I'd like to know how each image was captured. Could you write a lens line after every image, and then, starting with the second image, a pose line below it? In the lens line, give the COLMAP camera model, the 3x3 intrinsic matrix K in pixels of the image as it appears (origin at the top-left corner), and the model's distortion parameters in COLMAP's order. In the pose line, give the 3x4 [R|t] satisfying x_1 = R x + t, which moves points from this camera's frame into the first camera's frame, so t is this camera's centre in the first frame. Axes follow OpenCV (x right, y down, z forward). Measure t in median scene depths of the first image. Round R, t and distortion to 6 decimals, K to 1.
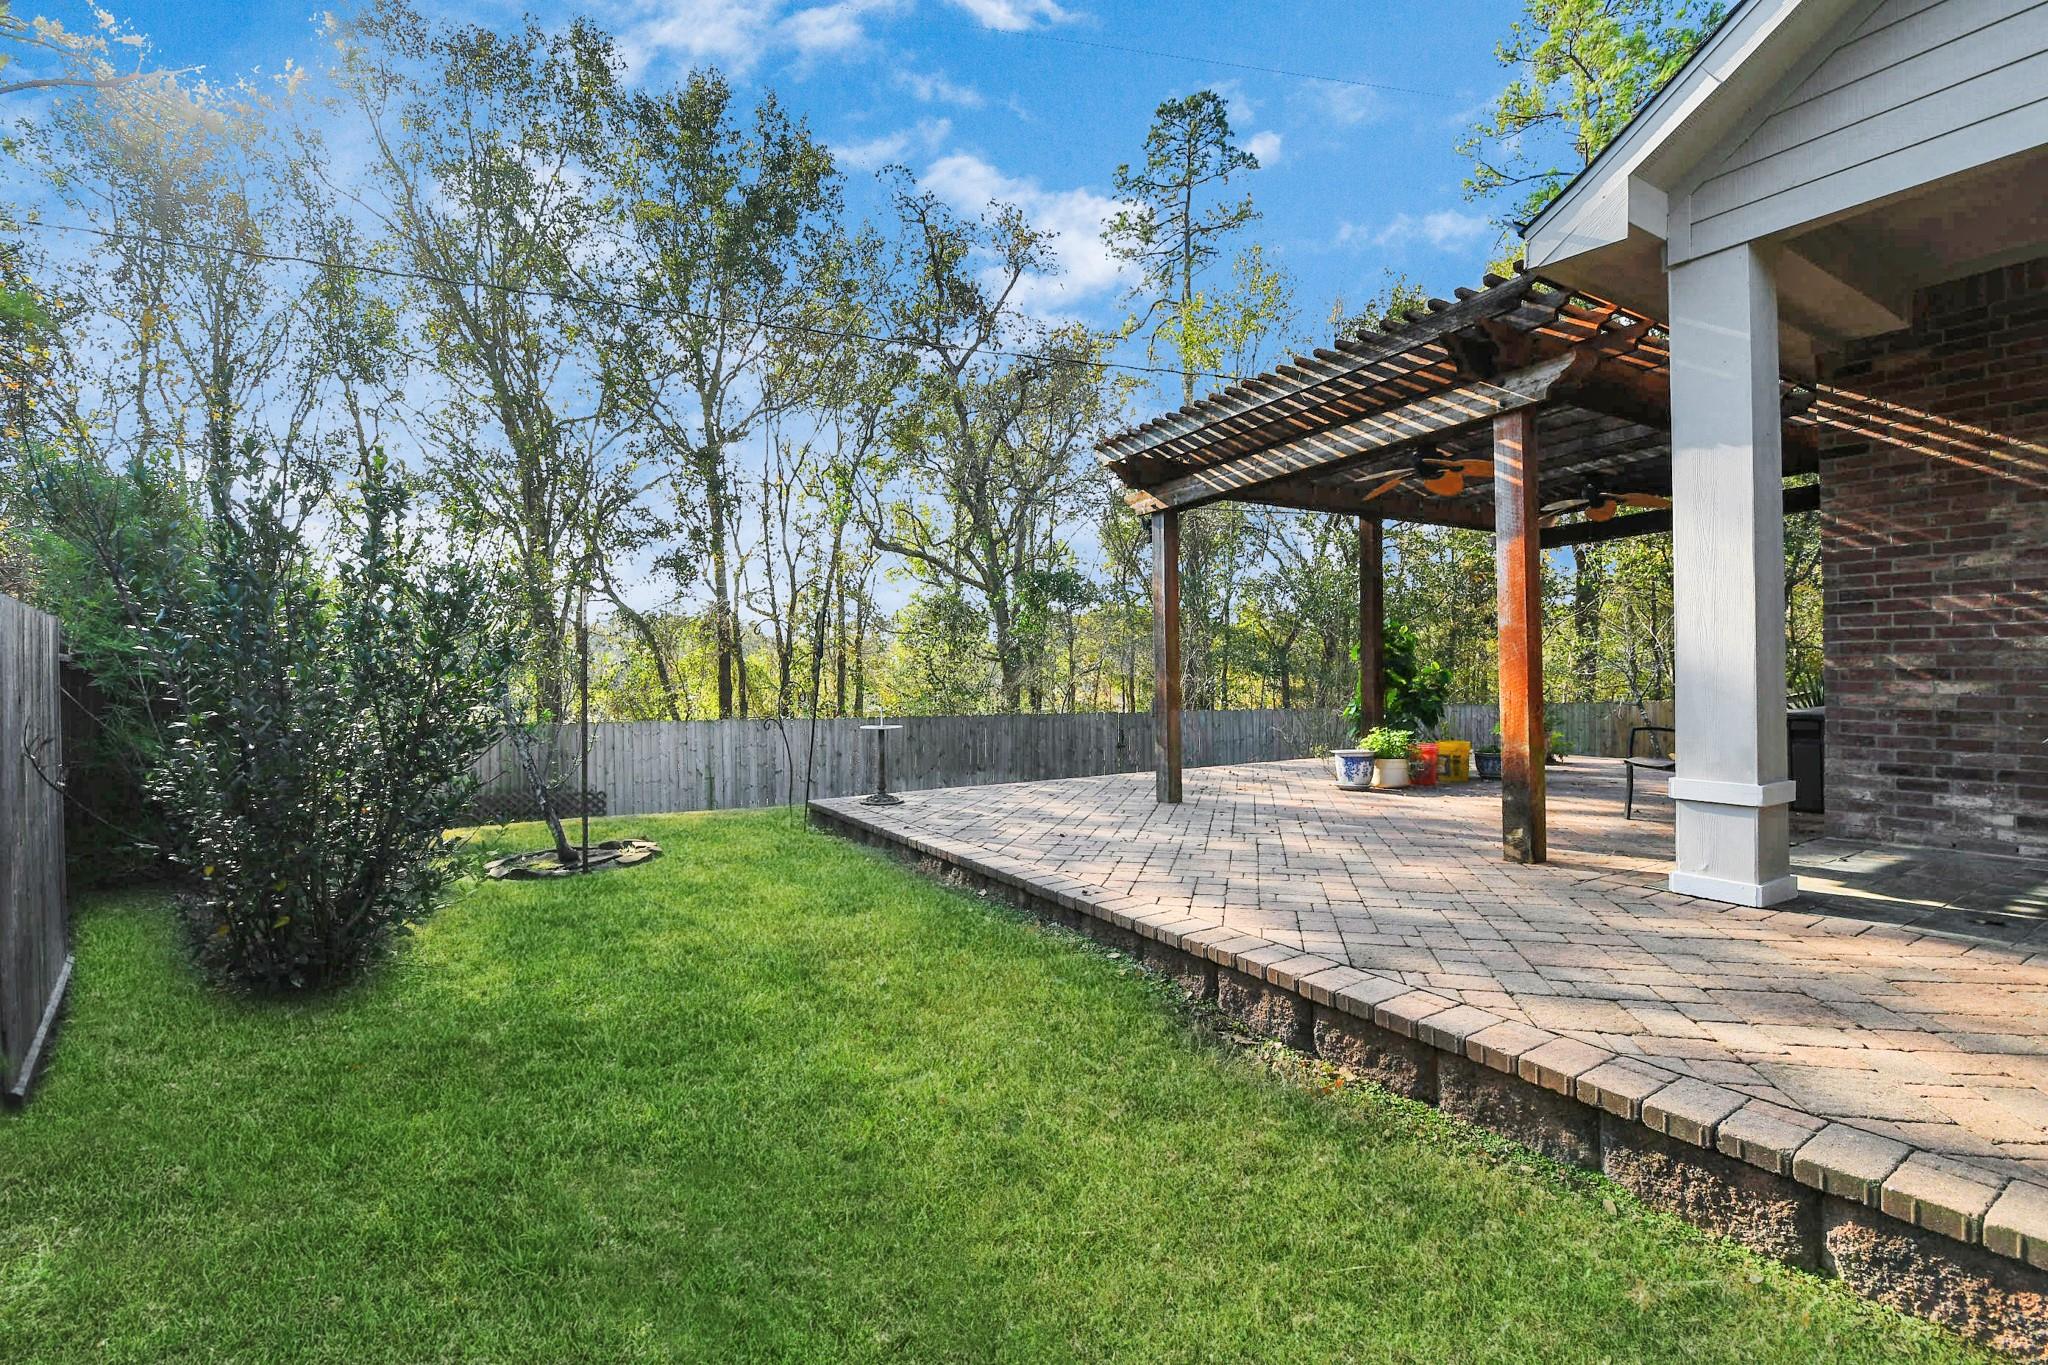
lens RADIAL K [[893.4, 0, 1022.1], [0, 893.4, 671.1], [0, 0, 1]] dist [0.013381, -0.021141]
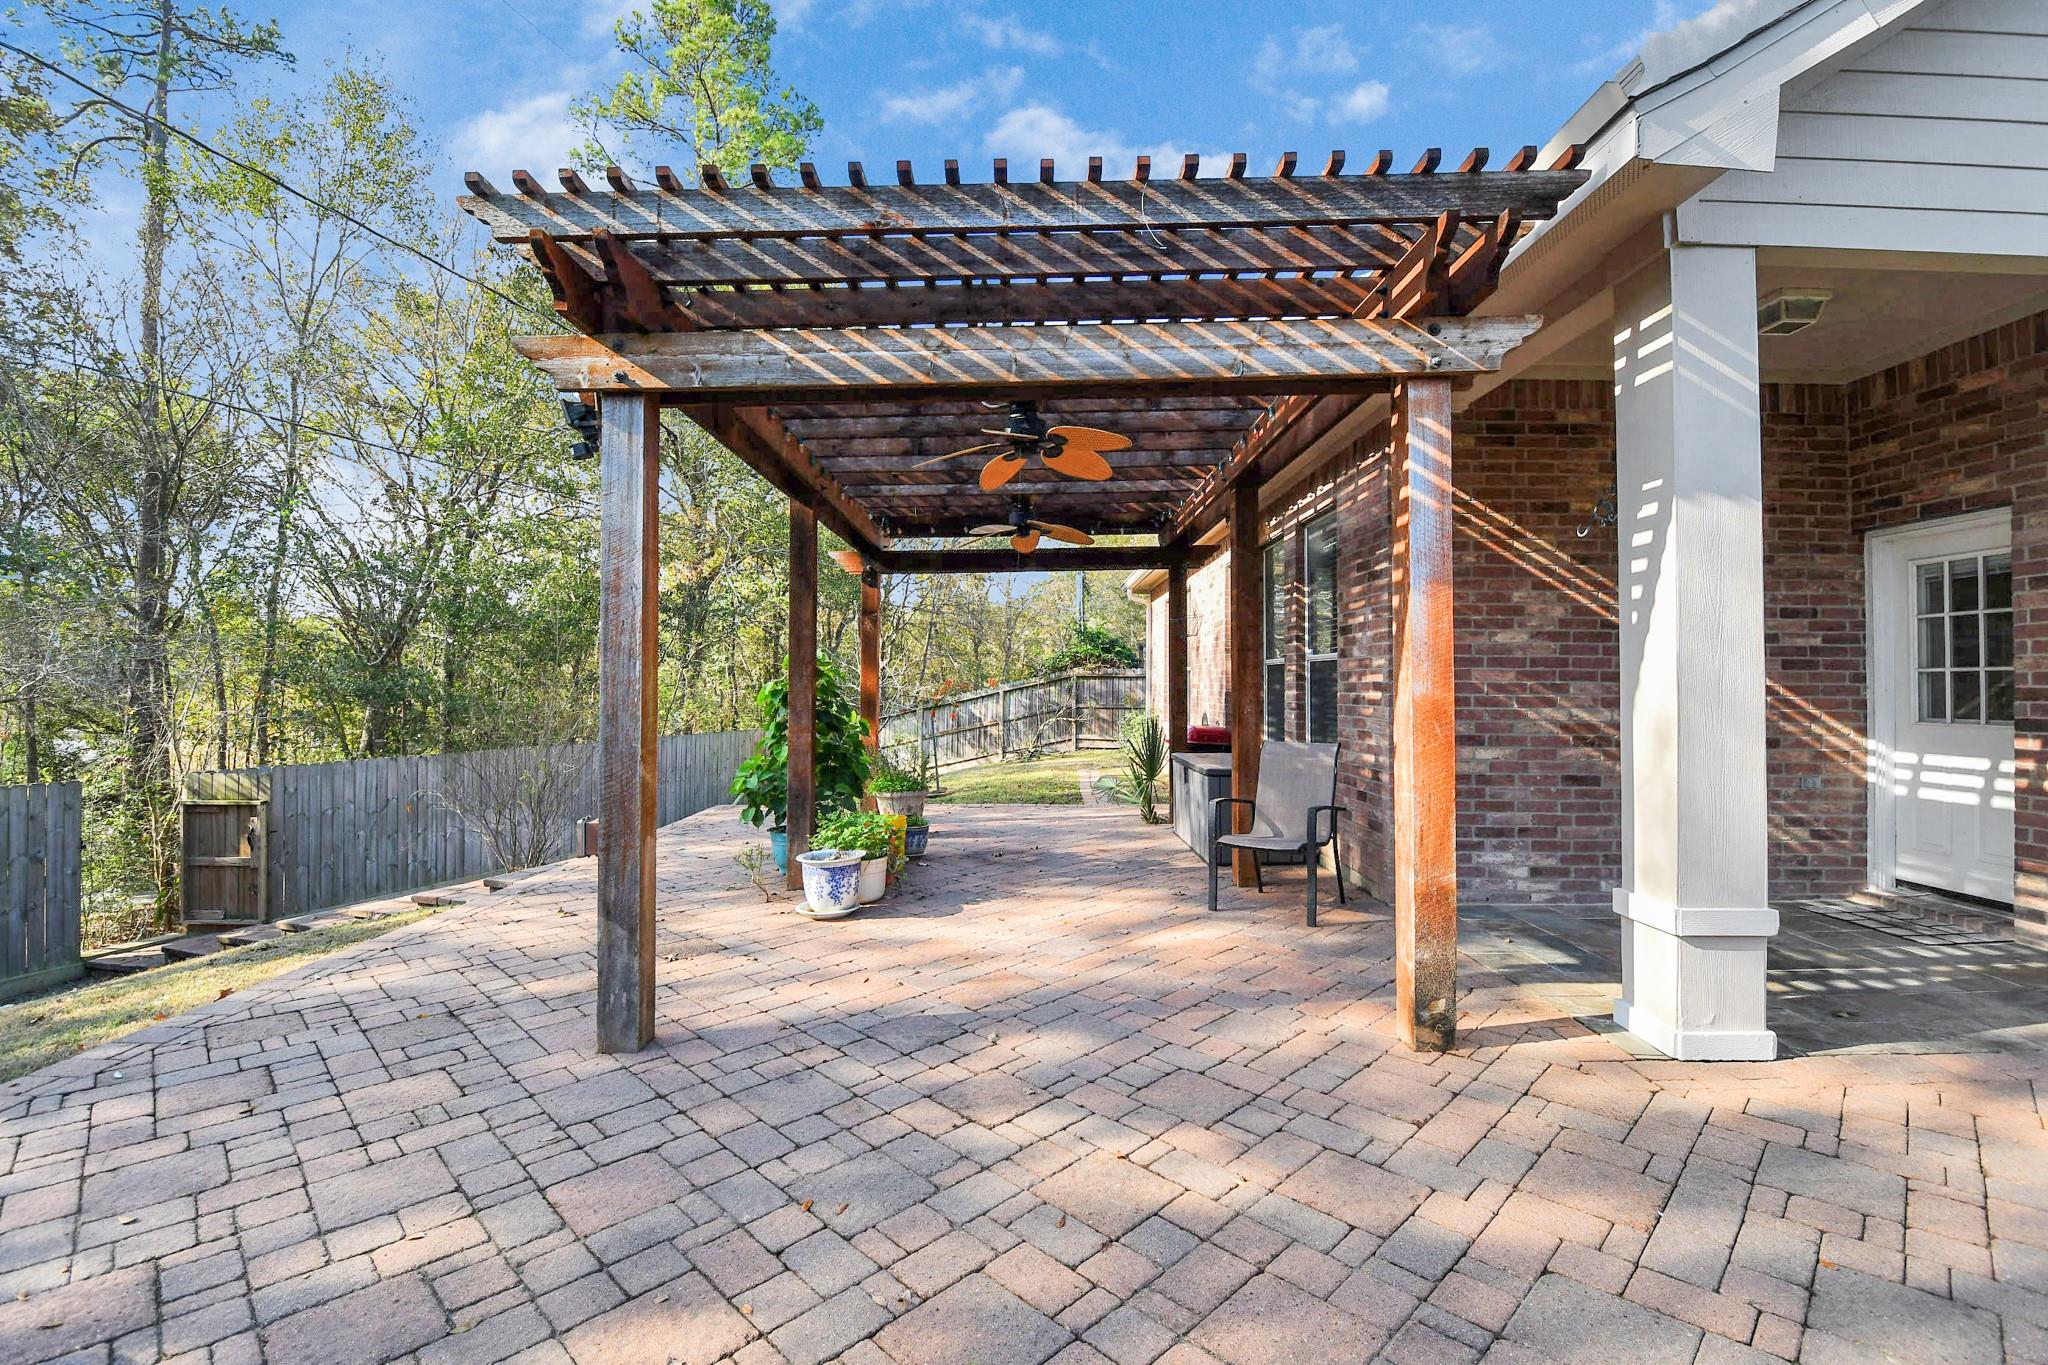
lens RADIAL K [[893.4, 0, 1022.1], [0, 893.4, 671.1], [0, 0, 1]] dist [0.013381, -0.021141]
pose [[0.516842, 0.024898, 0.855719, -0.185089], [-0.012945, 0.999690, -0.021268, -0.051276], [-0.855983, -0.000085, 0.517004, 0.919824]]
